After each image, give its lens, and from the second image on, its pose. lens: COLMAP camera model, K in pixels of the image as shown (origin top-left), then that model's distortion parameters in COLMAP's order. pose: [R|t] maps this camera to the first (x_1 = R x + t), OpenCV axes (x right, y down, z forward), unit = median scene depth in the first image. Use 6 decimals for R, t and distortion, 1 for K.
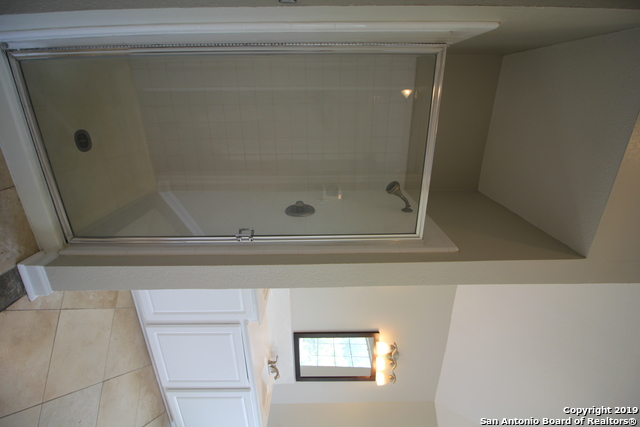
lens RADIAL K [[296.6, 0, 320.0], [0, 296.6, 213.5], [0, 0, 1]] dist [-0.011144, -0.000297]
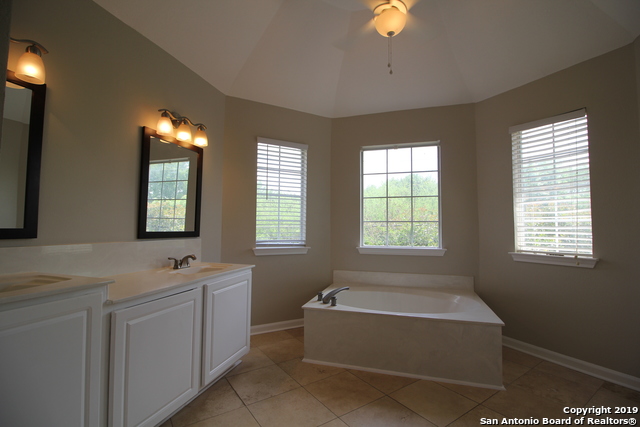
lens RADIAL K [[296.6, 0, 320.0], [0, 296.6, 213.5], [0, 0, 1]] dist [-0.011144, -0.000297]
pose [[0.020789, -0.998254, 0.055283, -0.068211], [0.626557, 0.056098, 0.777354, 0.126520], [-0.779098, 0.018478, 0.626630, 0.200671]]
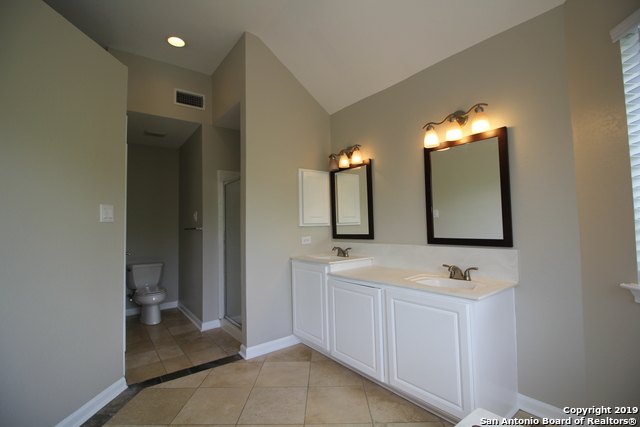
lens RADIAL K [[296.6, 0, 320.0], [0, 296.6, 213.5], [0, 0, 1]] dist [-0.011144, -0.000297]
pose [[-0.033696, -0.999055, 0.027454, -0.014005], [0.268359, -0.035505, -0.962664, 1.427399], [0.962729, -0.025070, 0.269302, 0.553890]]
